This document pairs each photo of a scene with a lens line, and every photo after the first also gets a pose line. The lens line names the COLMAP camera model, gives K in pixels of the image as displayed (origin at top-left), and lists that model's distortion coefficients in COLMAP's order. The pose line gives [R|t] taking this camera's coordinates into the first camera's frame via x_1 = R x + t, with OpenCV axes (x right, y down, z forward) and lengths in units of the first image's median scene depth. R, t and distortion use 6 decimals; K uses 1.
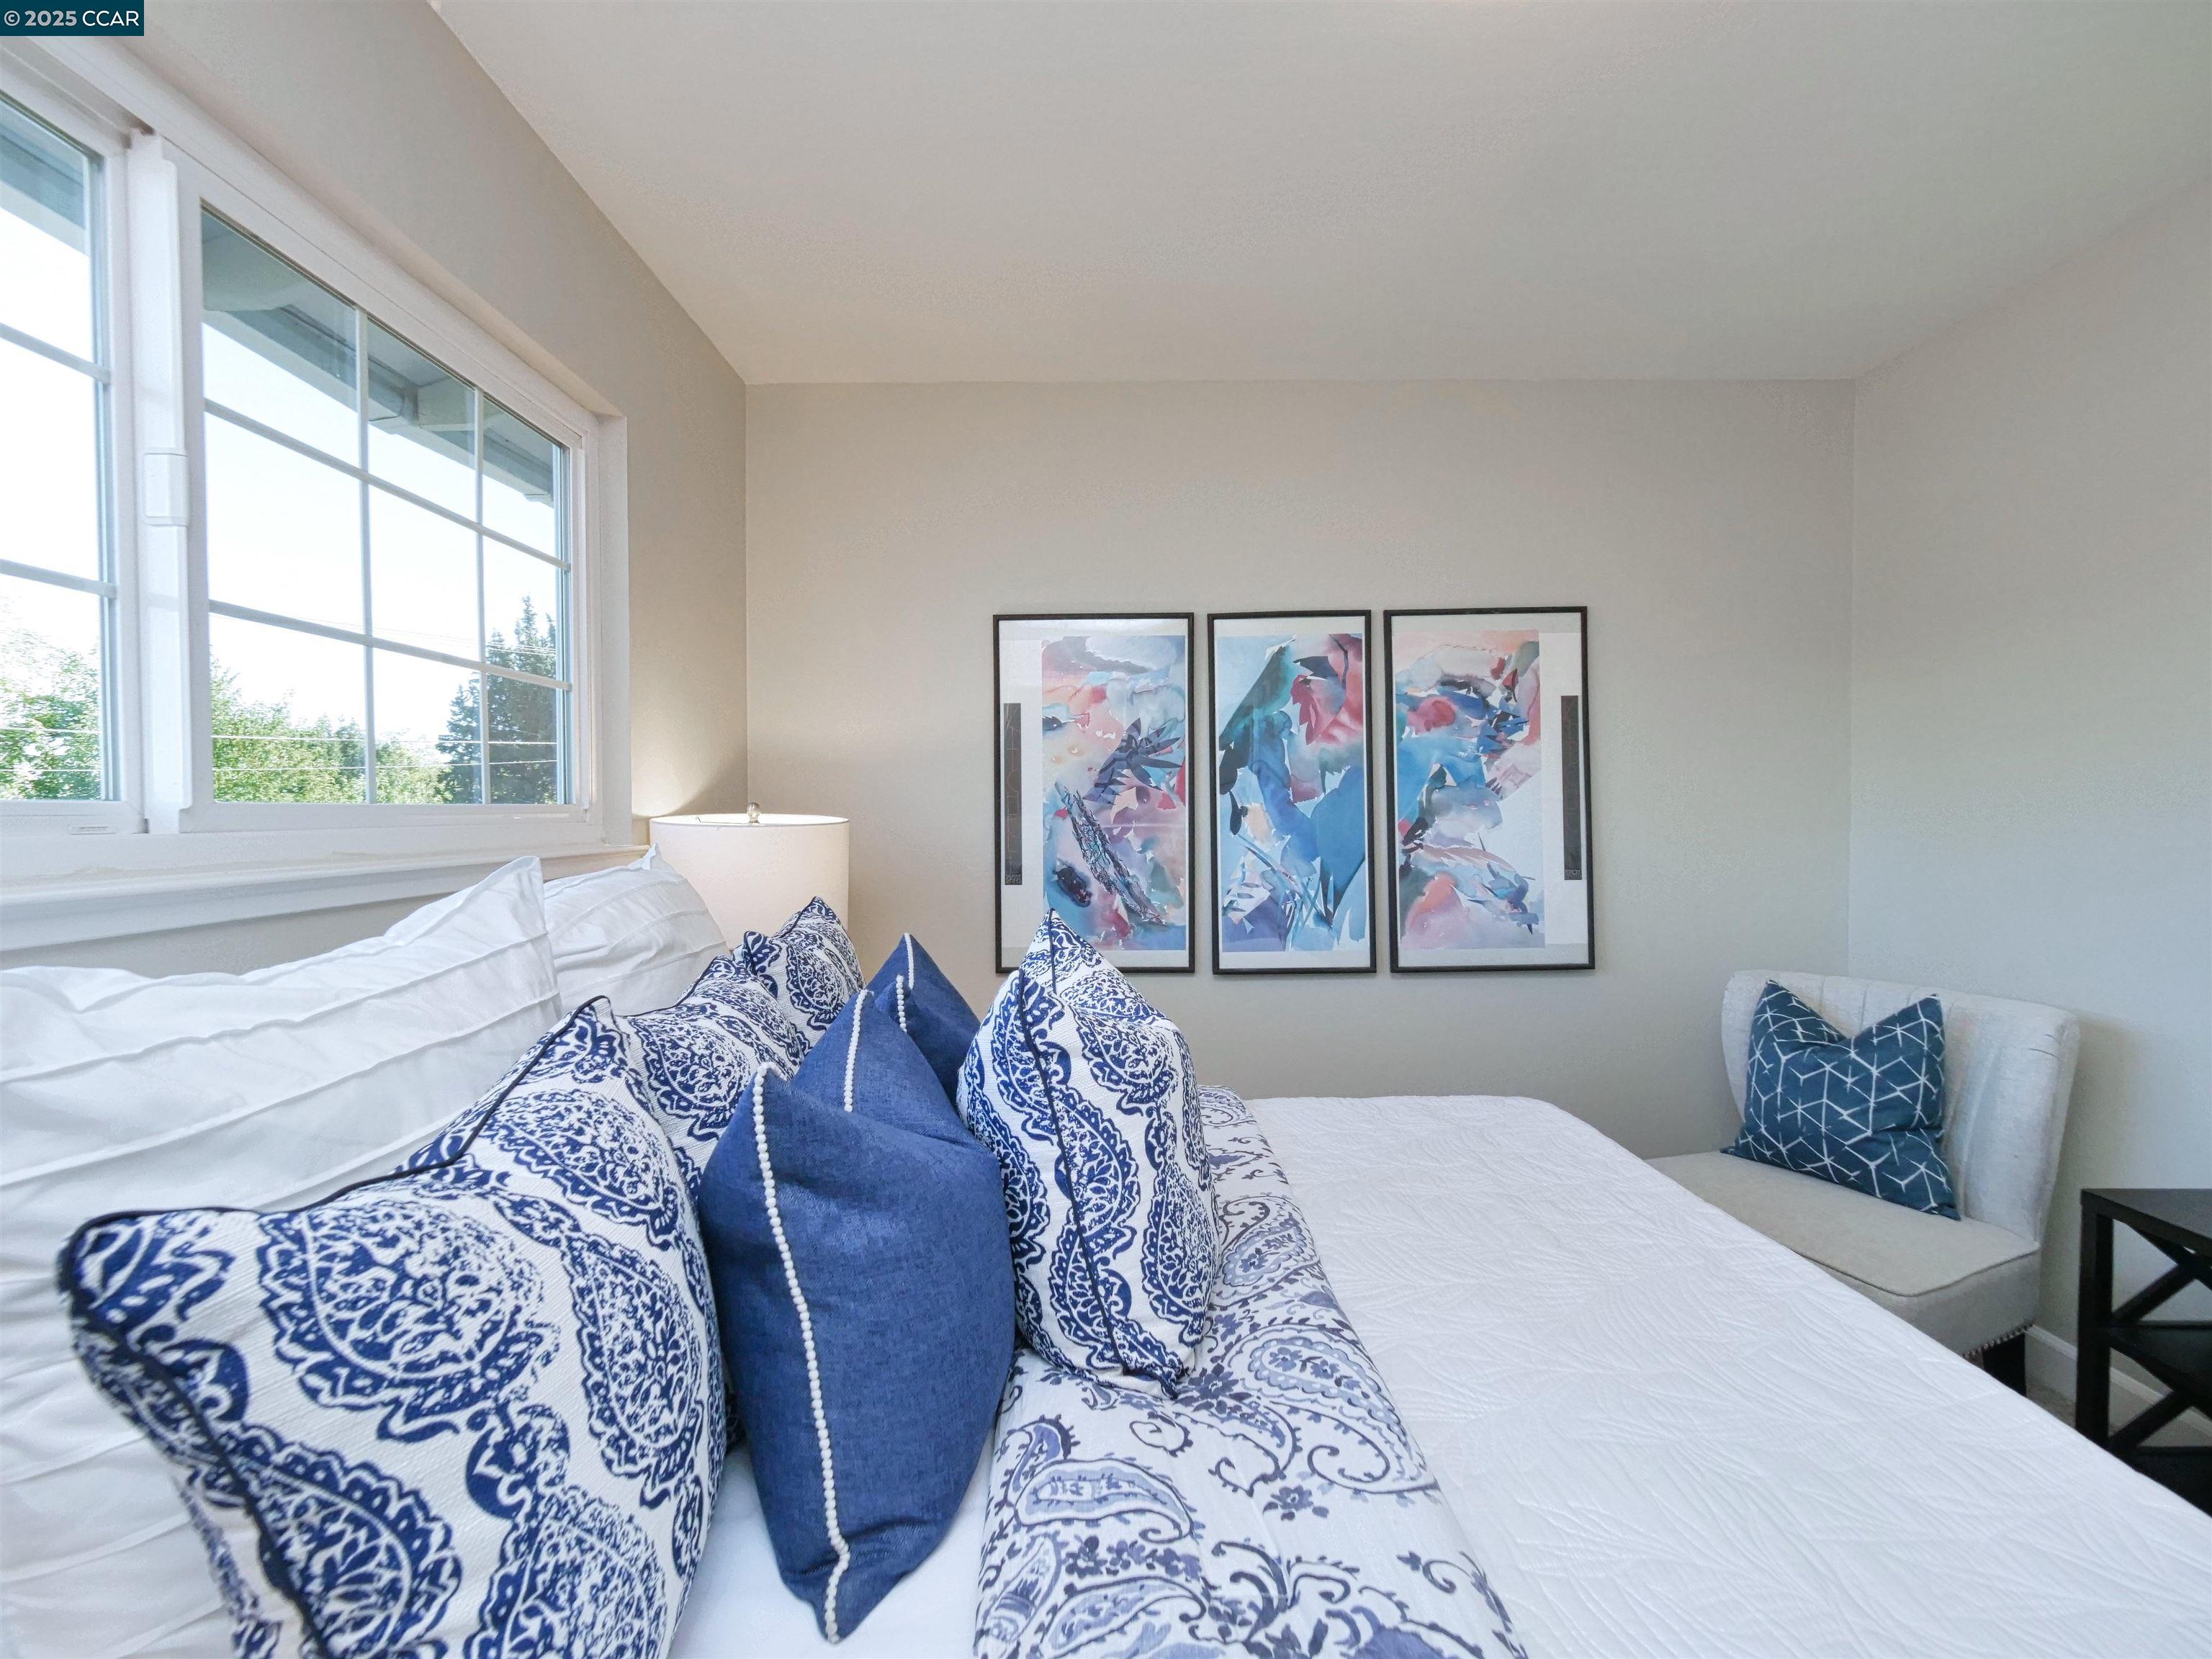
lens RADIAL K [[941.1, 0, 1077.9], [0, 941.1, 832.0], [0, 0, 1]] dist [-0.000875, -0.003795]
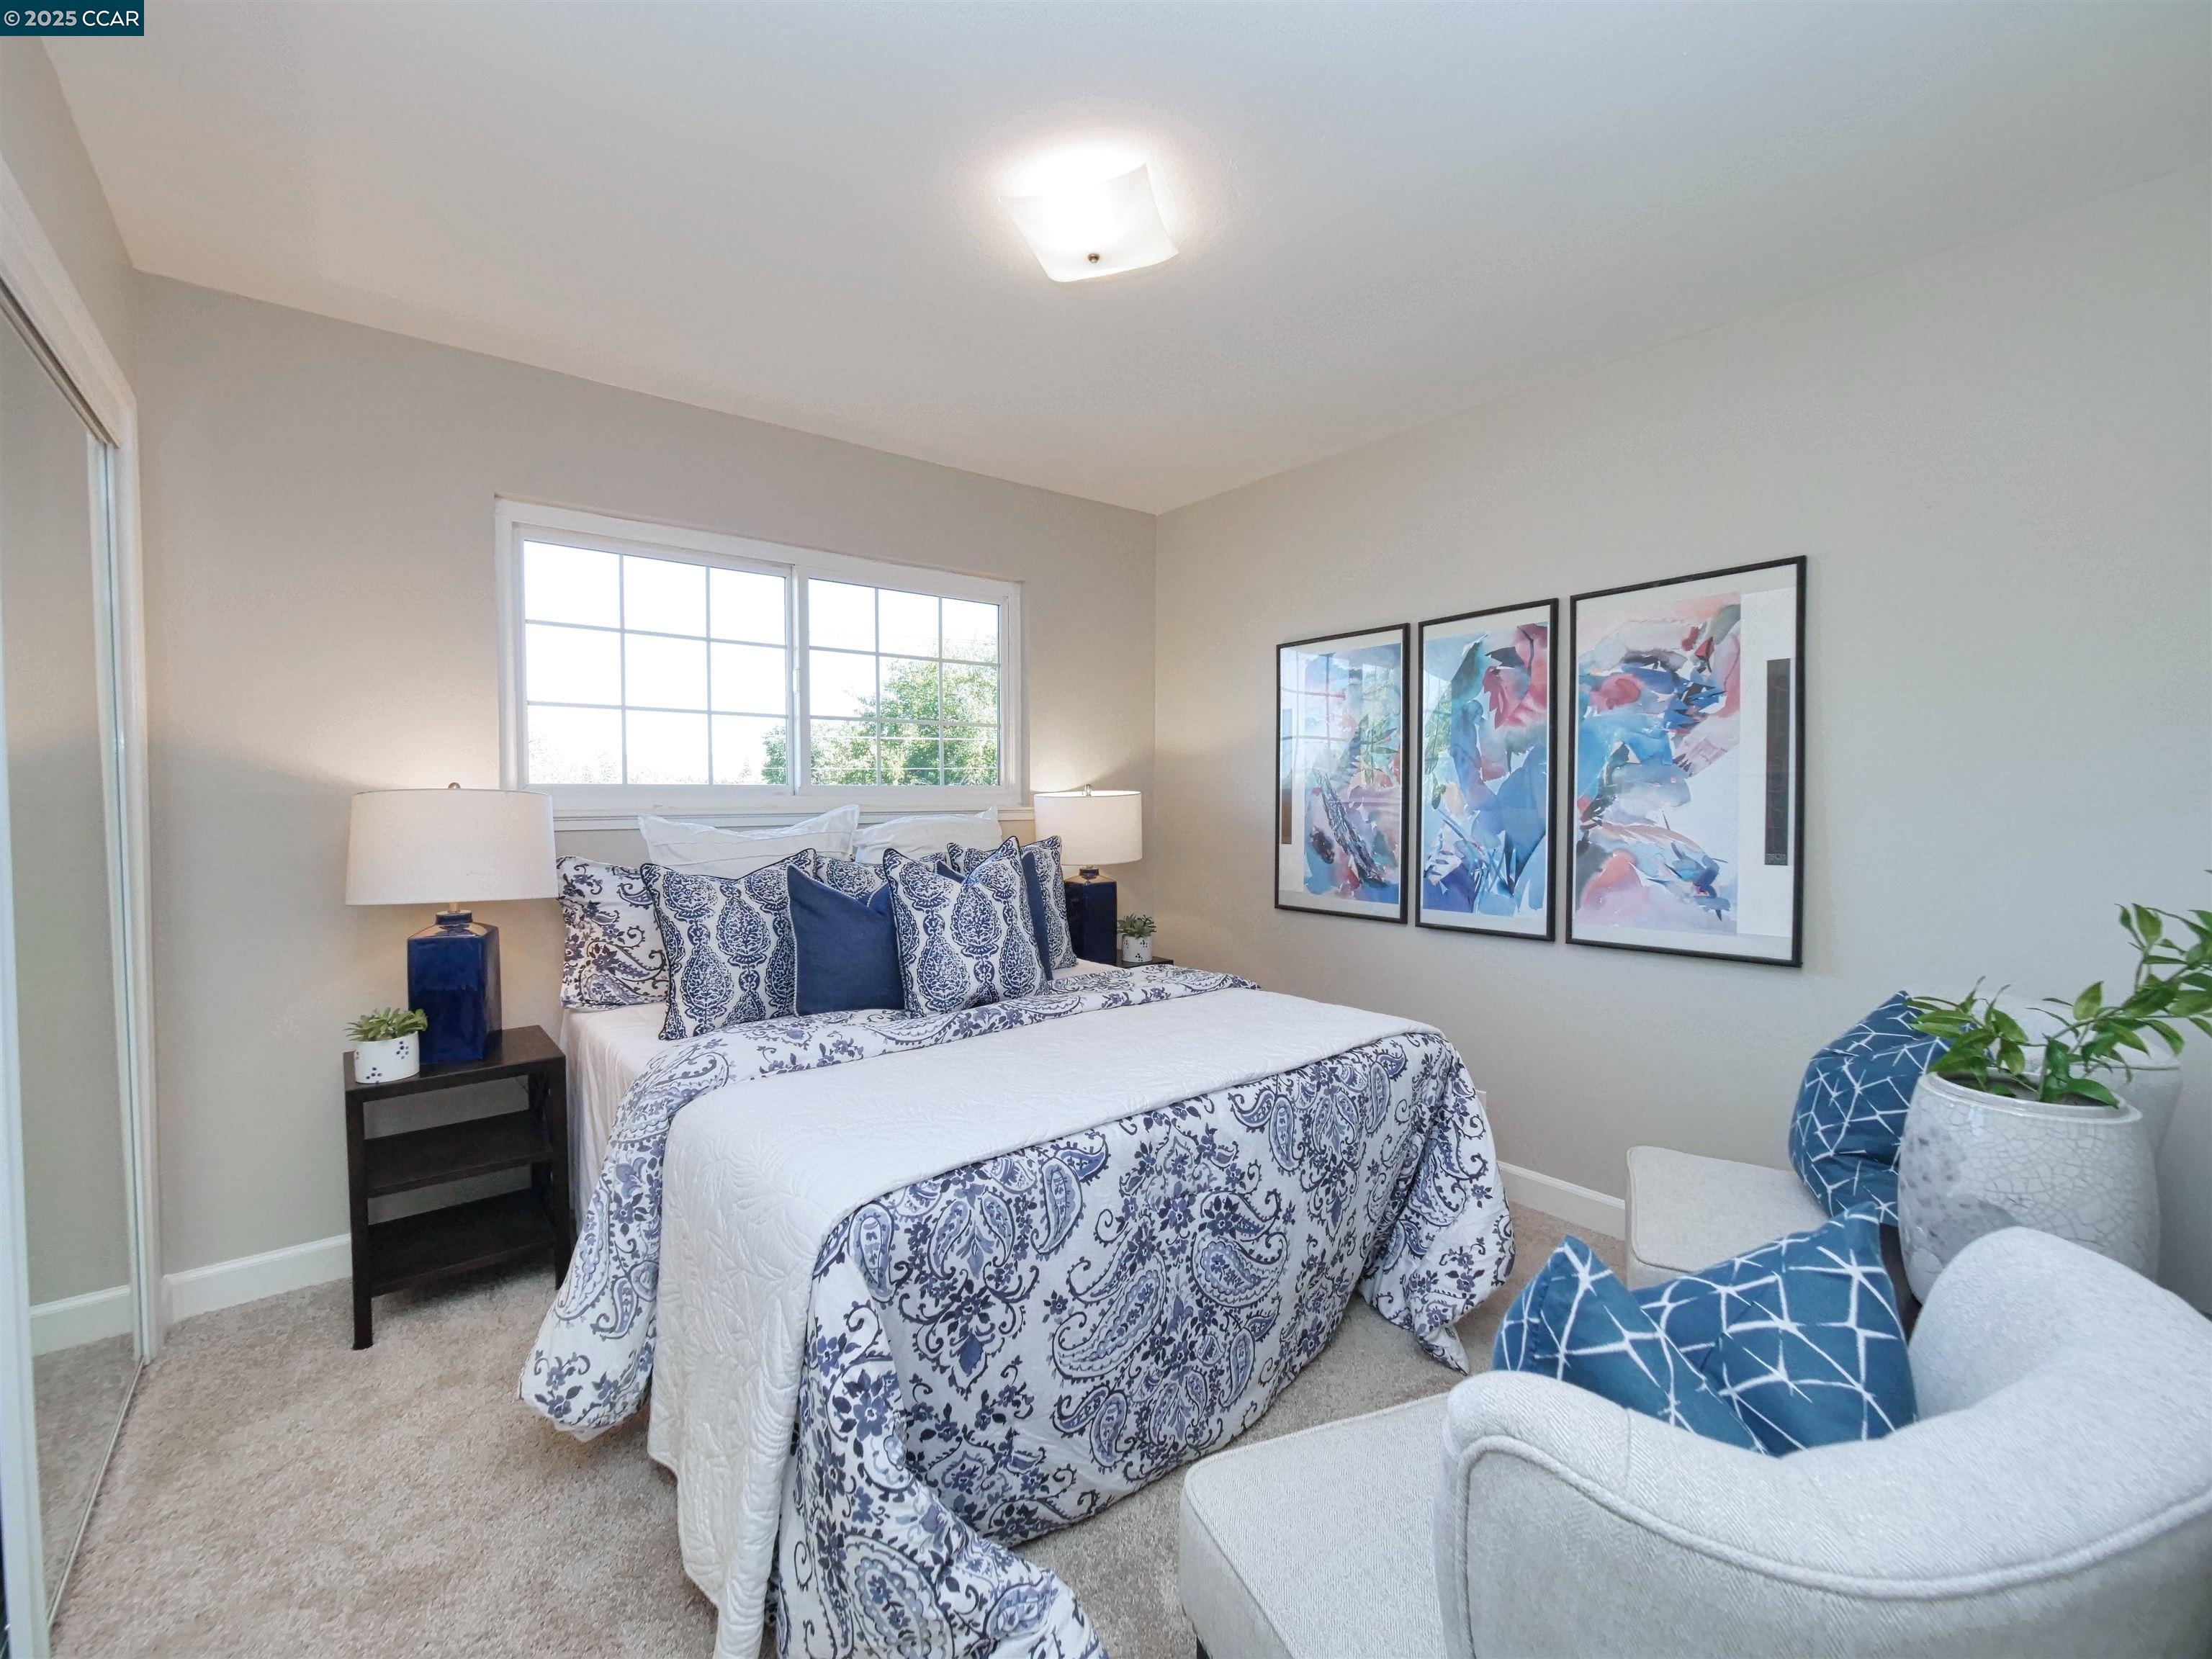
lens RADIAL K [[941.1, 0, 1077.9], [0, 941.1, 832.0], [0, 0, 1]] dist [-0.000875, -0.003795]
pose [[0.627556, 0.034768, -0.777795, 0.802561], [-0.017785, 0.999382, 0.030322, 0.003723], [0.778368, -0.005196, 0.627787, -0.079151]]
